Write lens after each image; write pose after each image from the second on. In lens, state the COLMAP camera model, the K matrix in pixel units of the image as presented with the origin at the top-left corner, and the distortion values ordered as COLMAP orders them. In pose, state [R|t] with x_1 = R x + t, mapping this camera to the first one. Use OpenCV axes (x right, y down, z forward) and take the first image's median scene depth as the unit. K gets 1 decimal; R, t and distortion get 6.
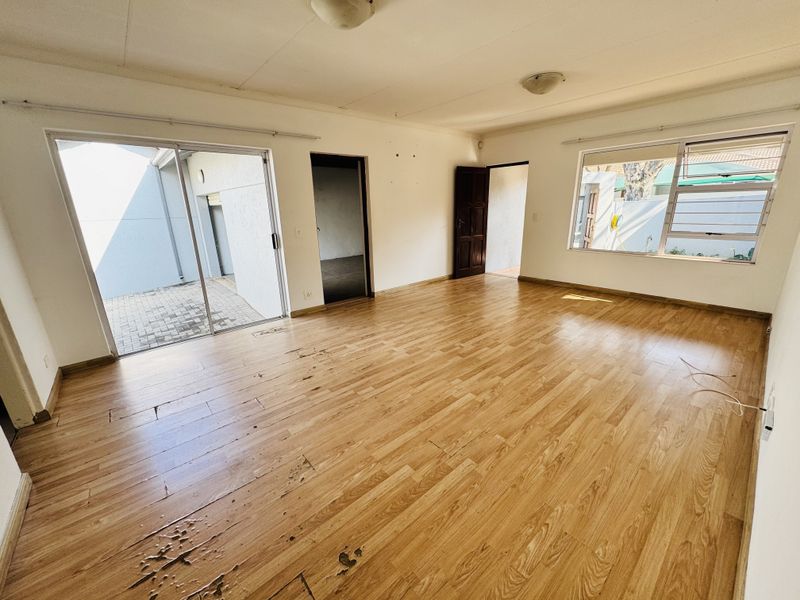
lens RADIAL K [[318.0, 0, 399.4], [0, 318.0, 298.1], [0, 0, 1]] dist [-0.001886, 0.000707]
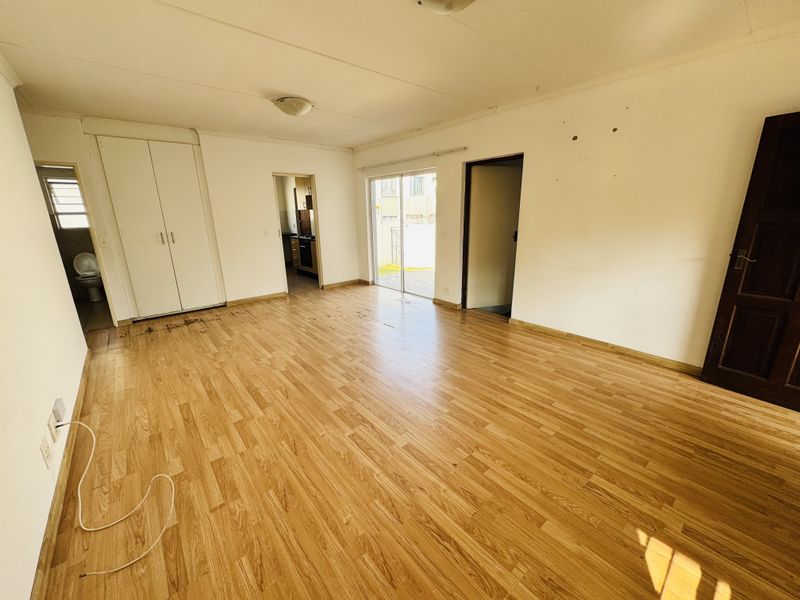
lens RADIAL K [[318.0, 0, 399.1], [0, 318.0, 298.7], [0, 0, 1]] dist [-0.001886, 0.000707]
pose [[-0.005038, 0.288202, -0.957556, 1.259220], [-0.265785, 0.922740, 0.279122, -0.393637], [0.964019, 0.255910, 0.071951, 1.182008]]
